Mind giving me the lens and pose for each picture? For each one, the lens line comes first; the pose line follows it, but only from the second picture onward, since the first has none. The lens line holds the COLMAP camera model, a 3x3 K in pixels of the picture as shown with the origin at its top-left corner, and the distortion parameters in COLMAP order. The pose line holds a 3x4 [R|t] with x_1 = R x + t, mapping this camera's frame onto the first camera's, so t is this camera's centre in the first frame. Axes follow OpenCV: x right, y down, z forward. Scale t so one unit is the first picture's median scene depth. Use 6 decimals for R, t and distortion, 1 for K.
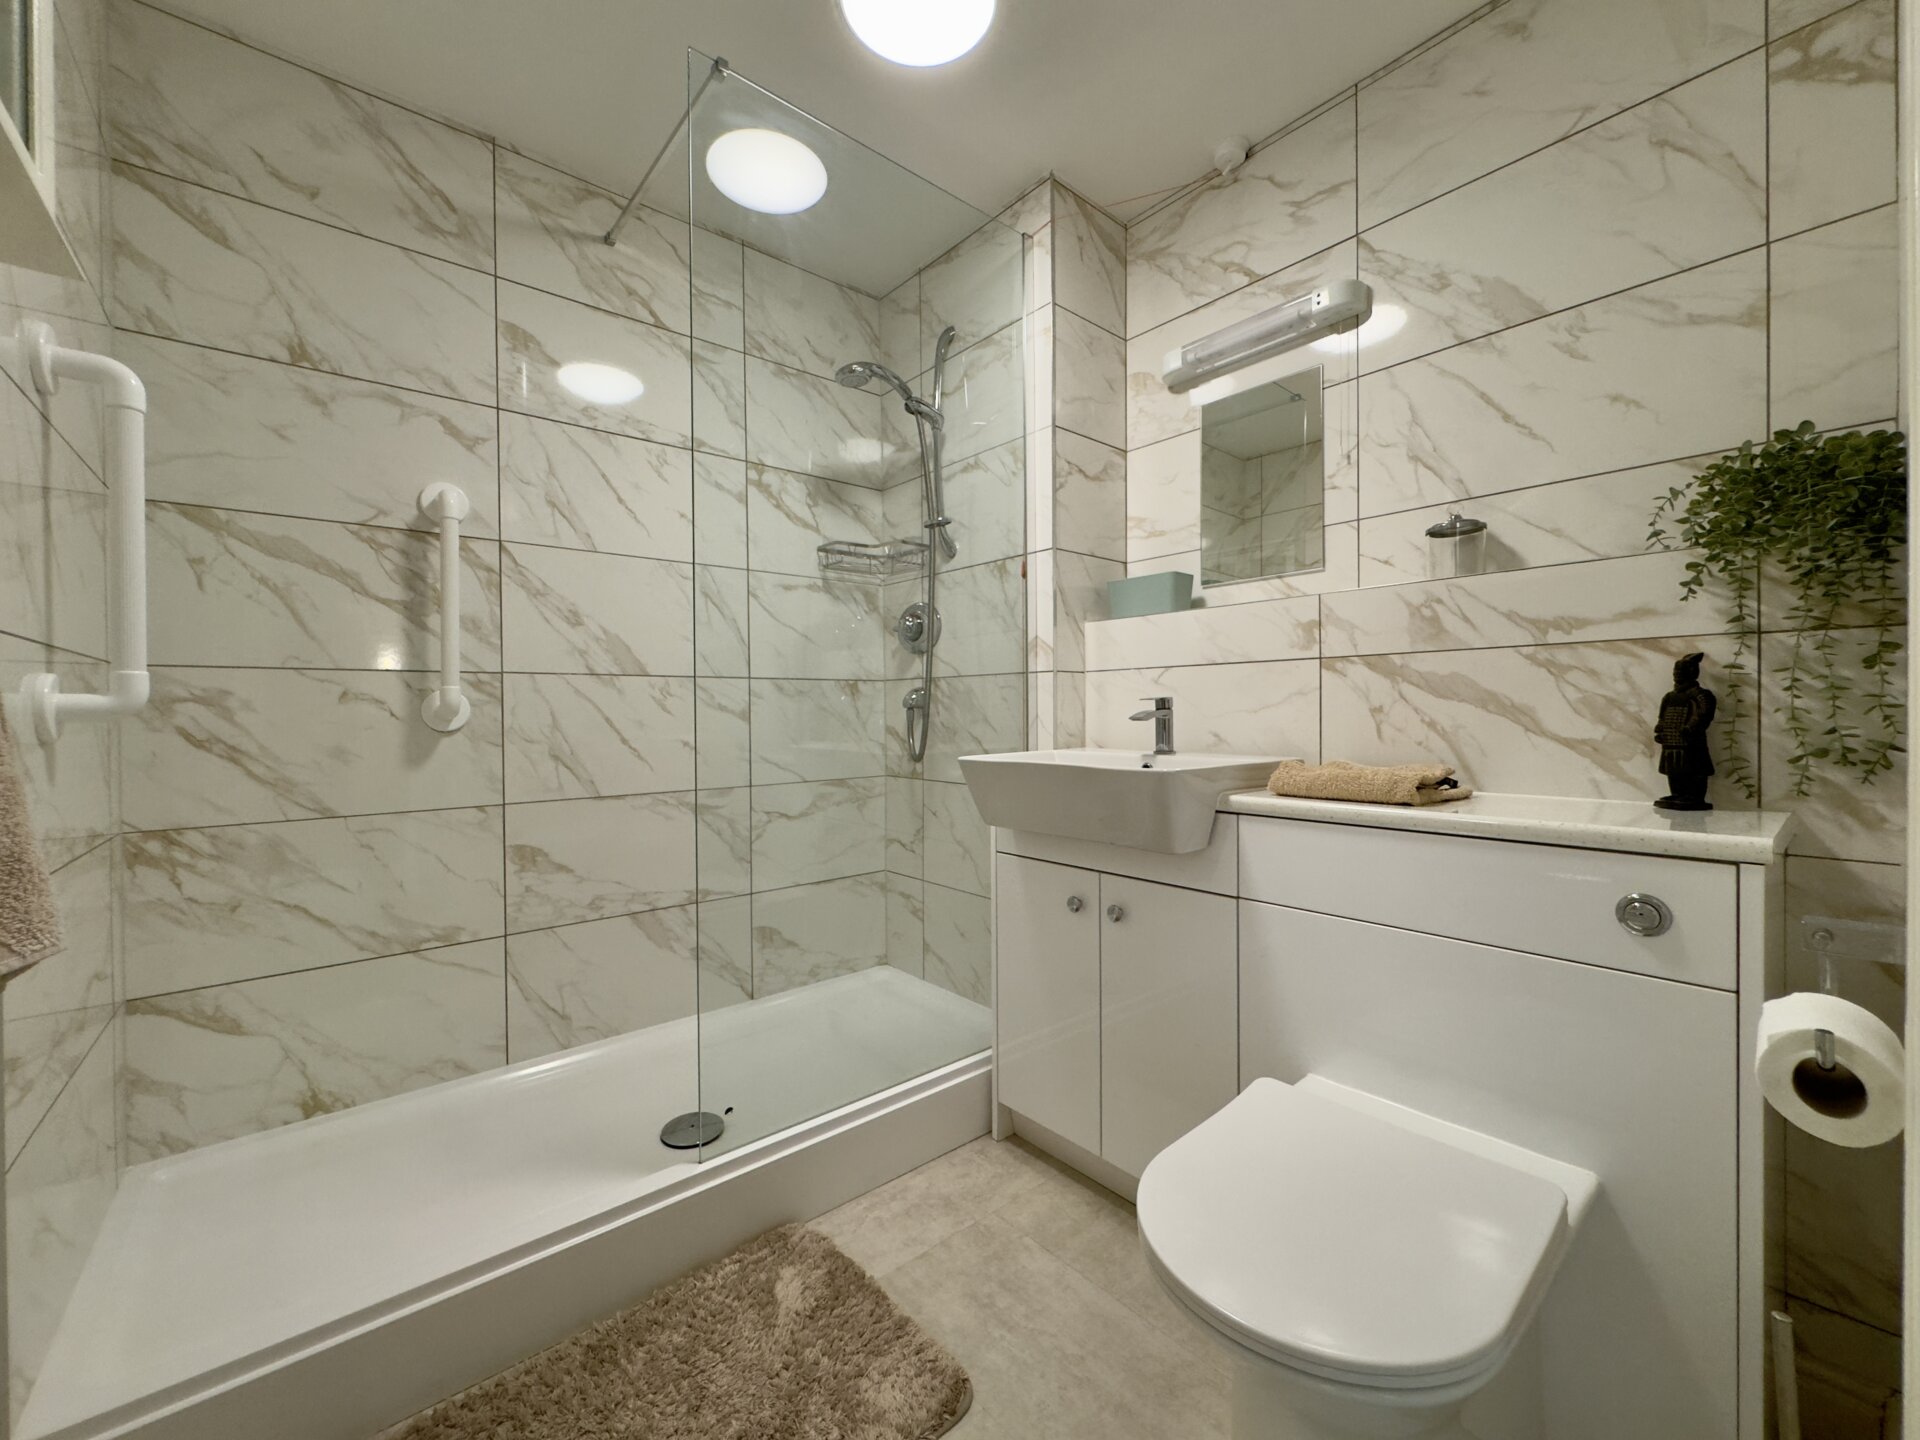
lens RADIAL K [[765.1, 0, 954.3], [0, 765.1, 716.3], [0, 0, 1]] dist [-0.002768, 0.000143]
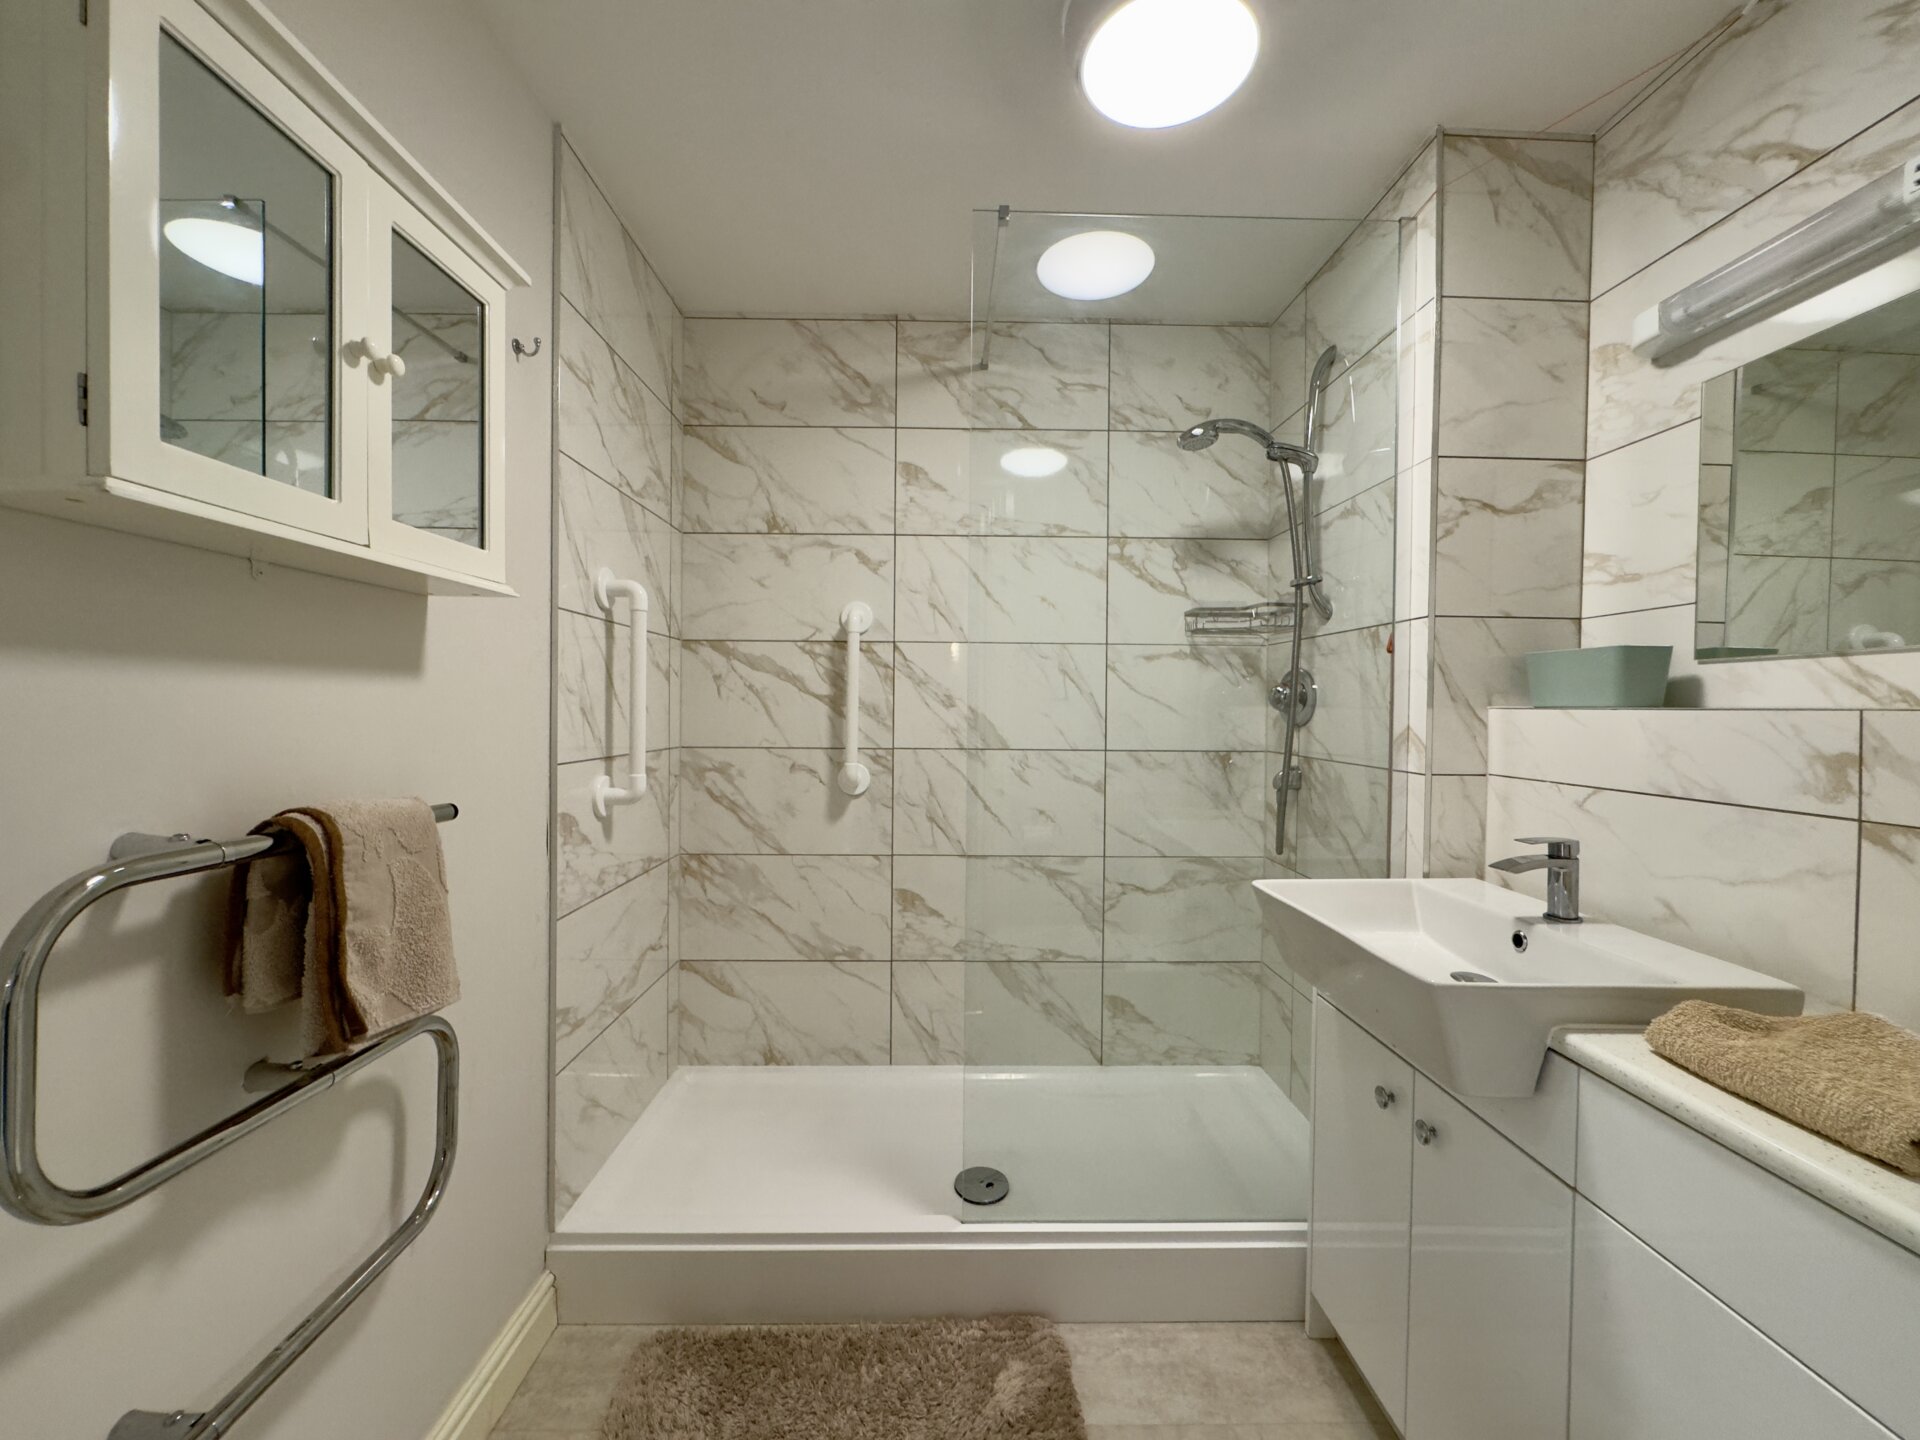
lens RADIAL K [[765.1, 0, 958.7], [0, 765.1, 715.0], [0, 0, 1]] dist [-0.002768, 0.000143]
pose [[0.774549, 0.023642, -0.632071, 0.268408], [-0.020141, 0.999716, 0.012712, -0.127974], [0.632193, 0.002885, 0.774806, 0.105988]]
